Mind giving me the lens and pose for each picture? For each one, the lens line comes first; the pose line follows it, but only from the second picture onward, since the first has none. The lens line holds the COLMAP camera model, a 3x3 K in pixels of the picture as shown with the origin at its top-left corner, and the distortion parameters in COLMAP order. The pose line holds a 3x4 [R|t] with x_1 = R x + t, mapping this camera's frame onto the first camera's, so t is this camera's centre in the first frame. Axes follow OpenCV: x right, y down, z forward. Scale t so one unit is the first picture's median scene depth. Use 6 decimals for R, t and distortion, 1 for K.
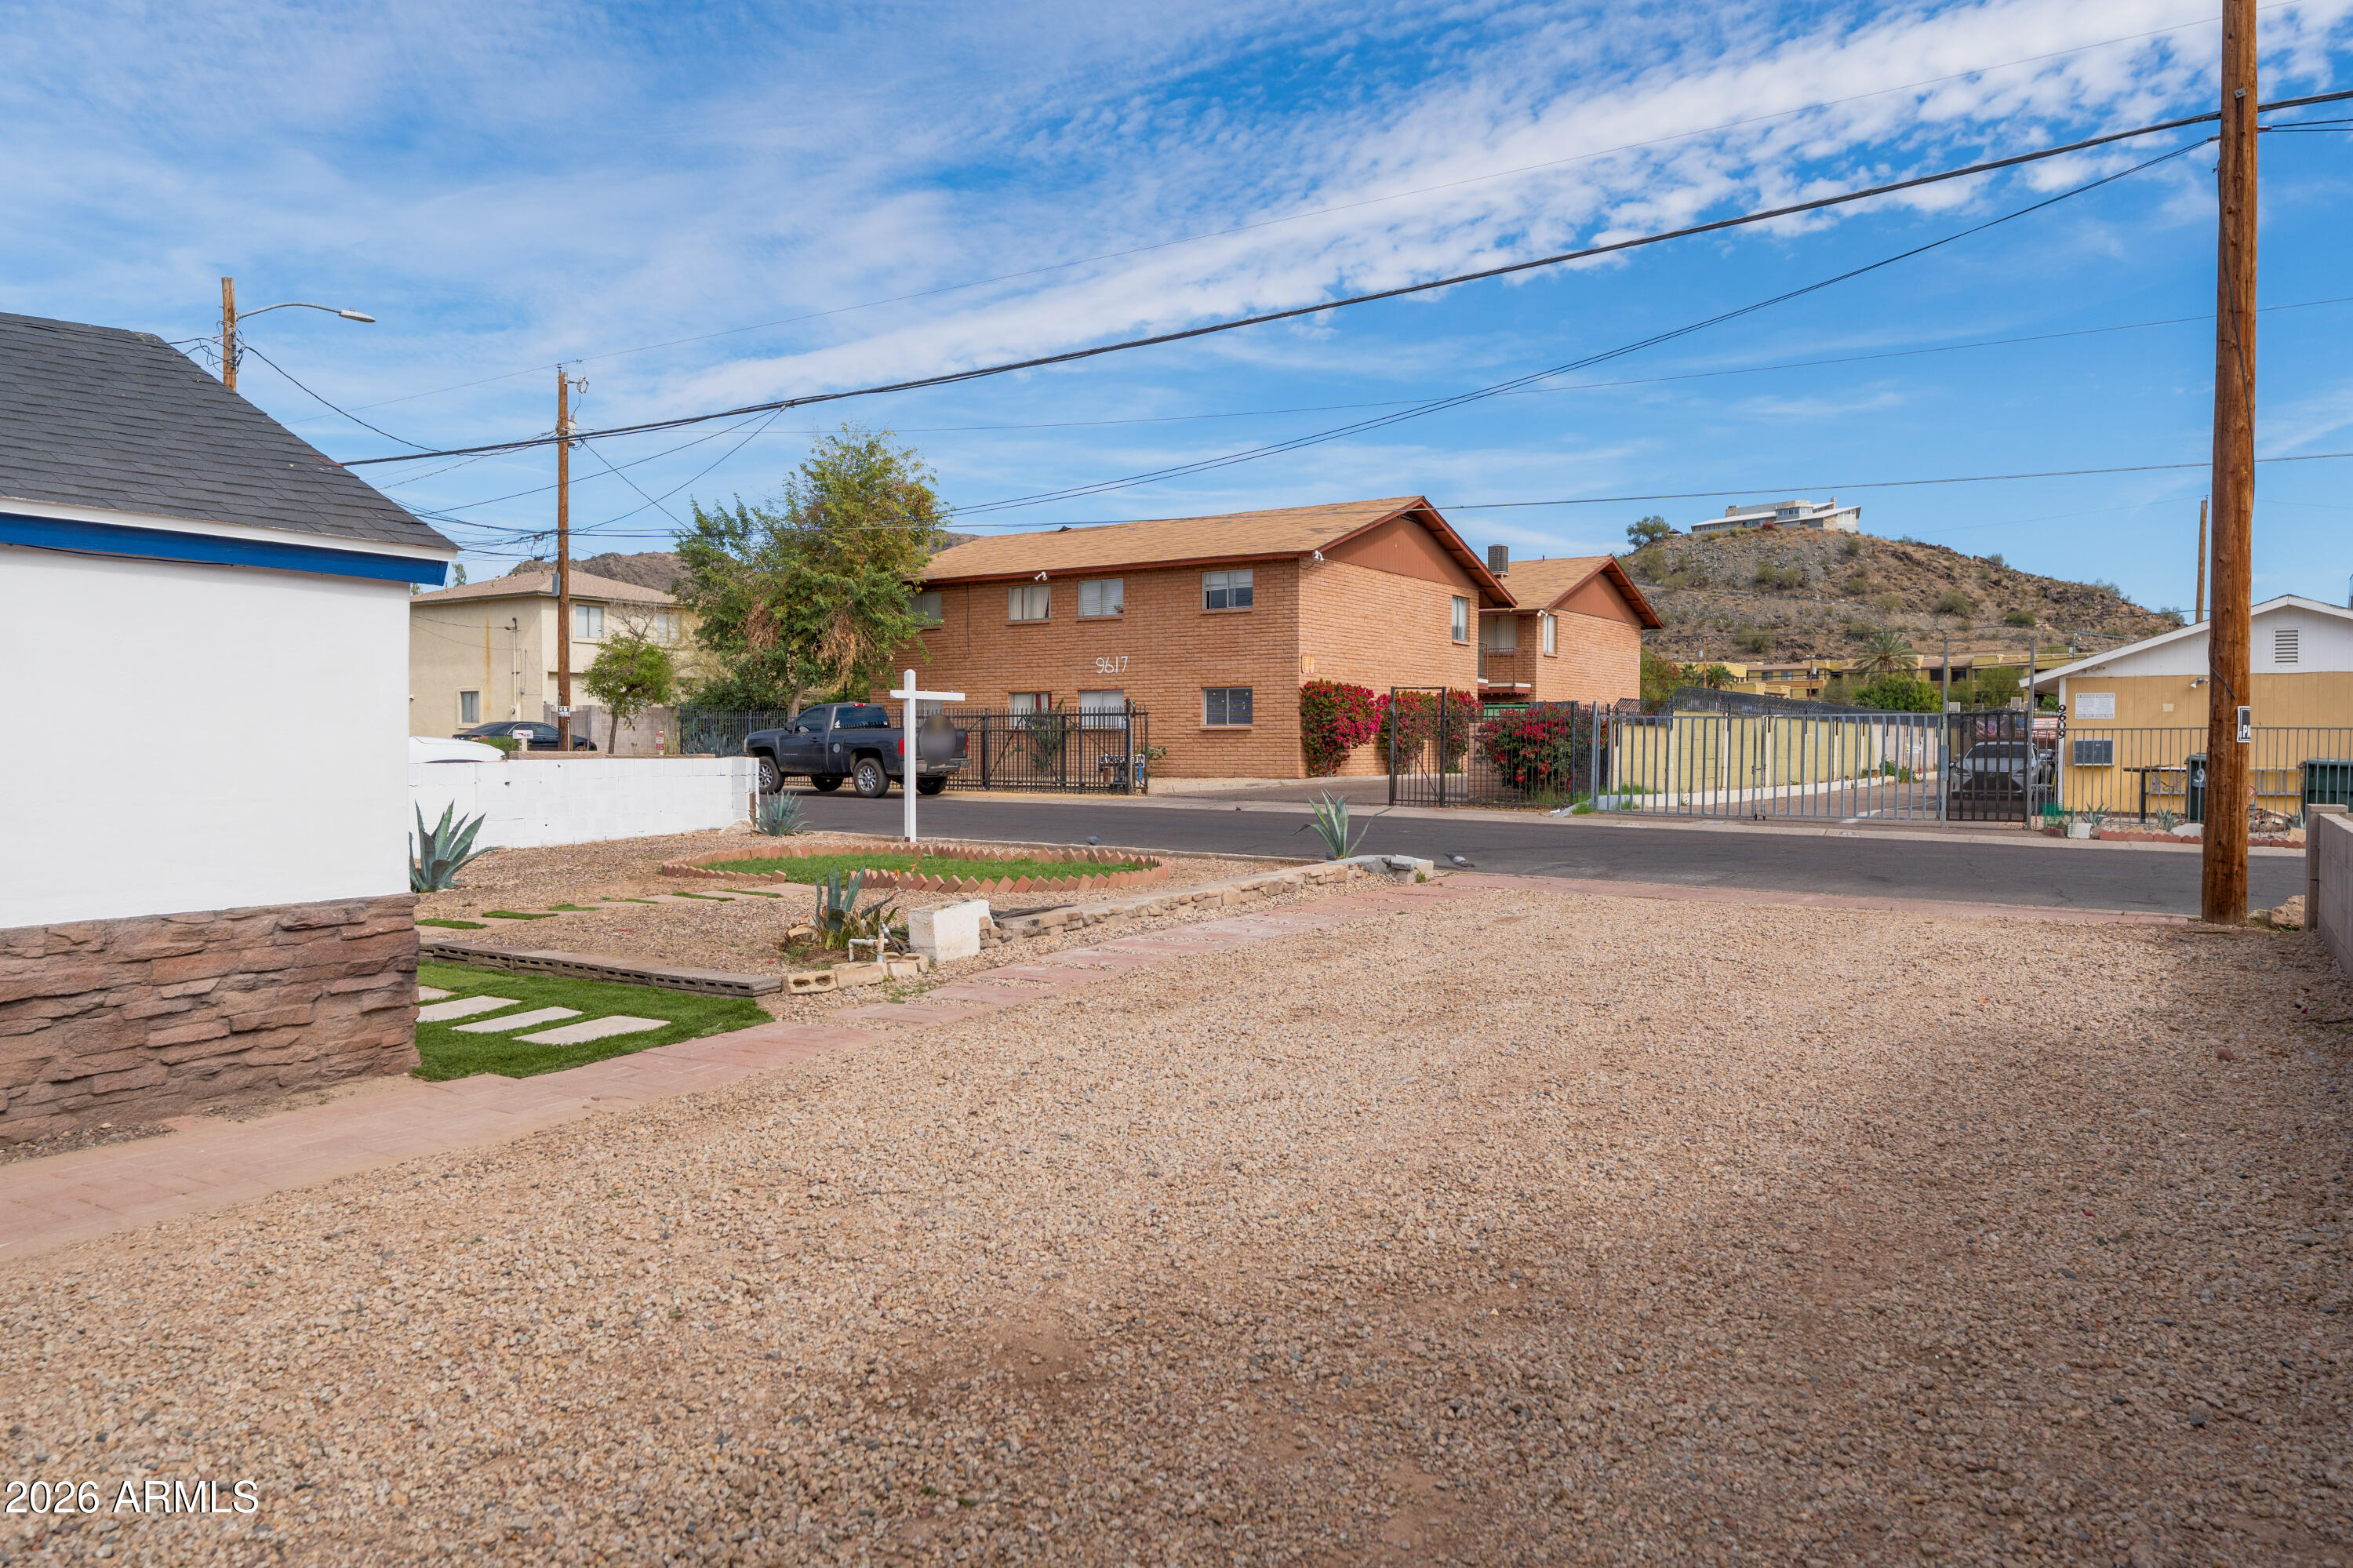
lens RADIAL K [[1554.5, 0, 1180.0], [0, 1554.5, 774.5], [0, 0, 1]] dist [-0.000856, 0.001150]
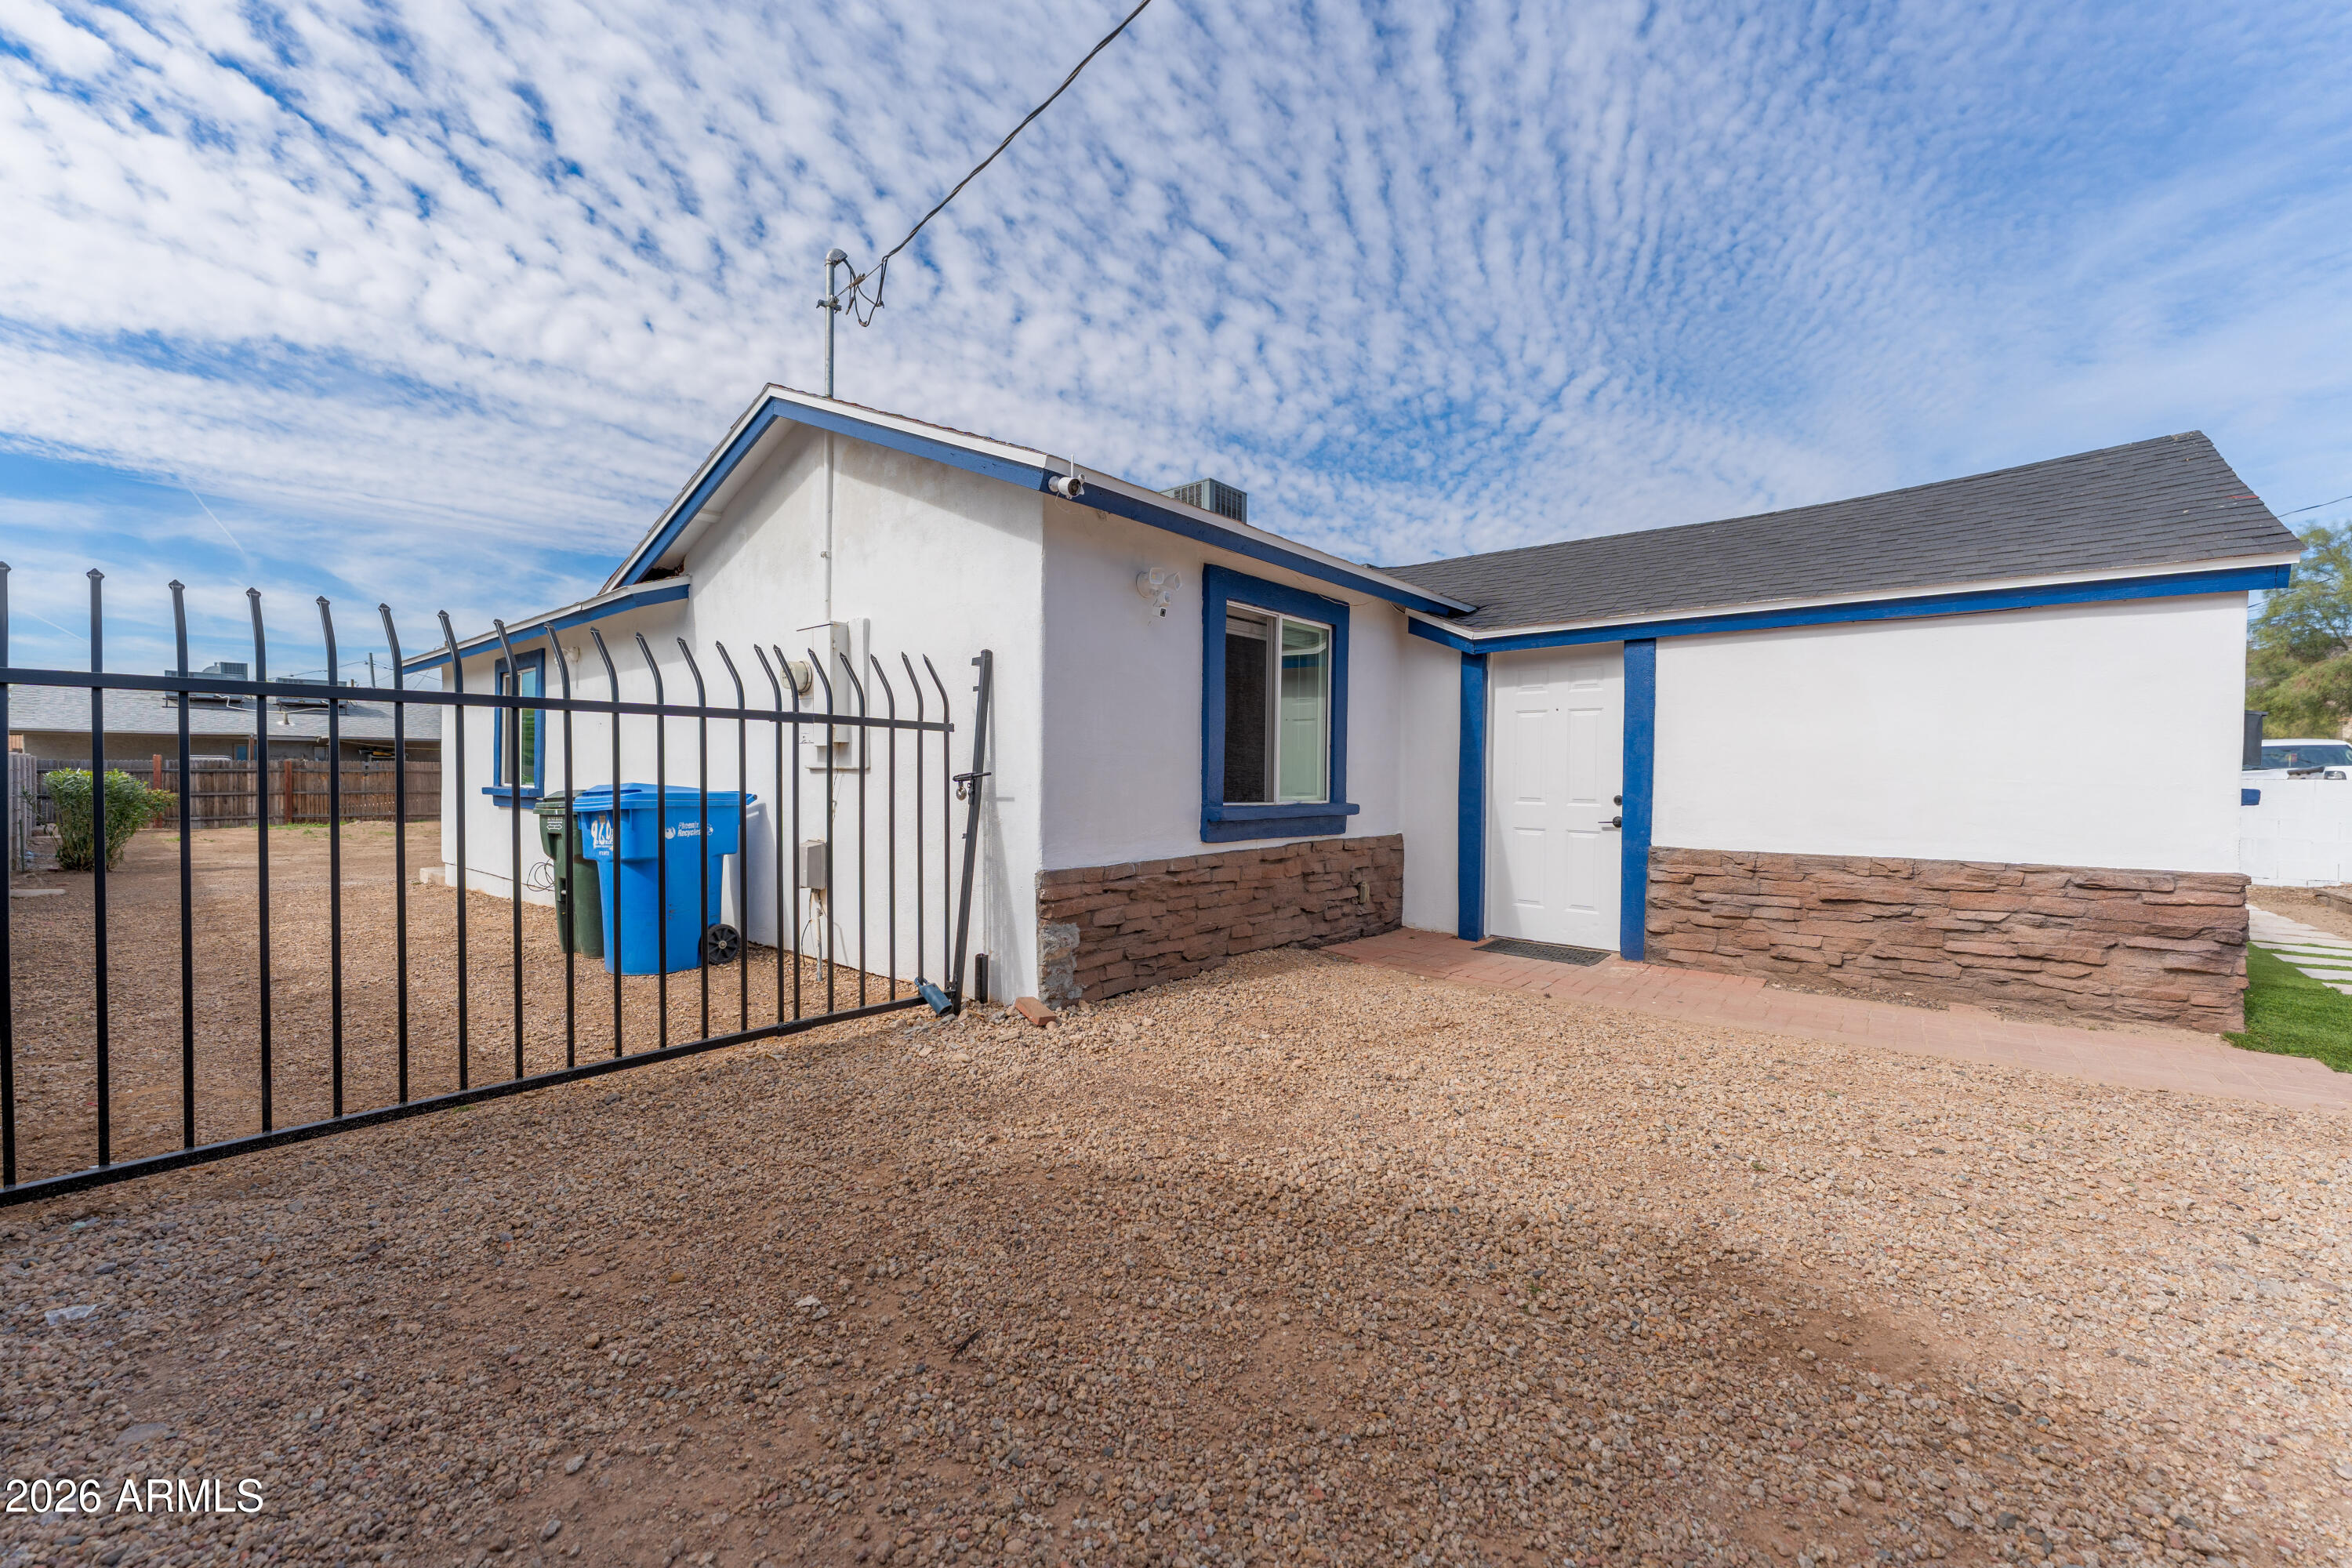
lens RADIAL K [[950.8, 0, 1181.3], [0, 950.8, 794.2], [0, 0, 1]] dist [0.000593, -0.000828]
pose [[-0.122207, 0.016708, -0.992364, 0.291141], [-0.024690, 0.999498, 0.019869, 0.028322], [0.992197, 0.026929, -0.121733, 0.378236]]
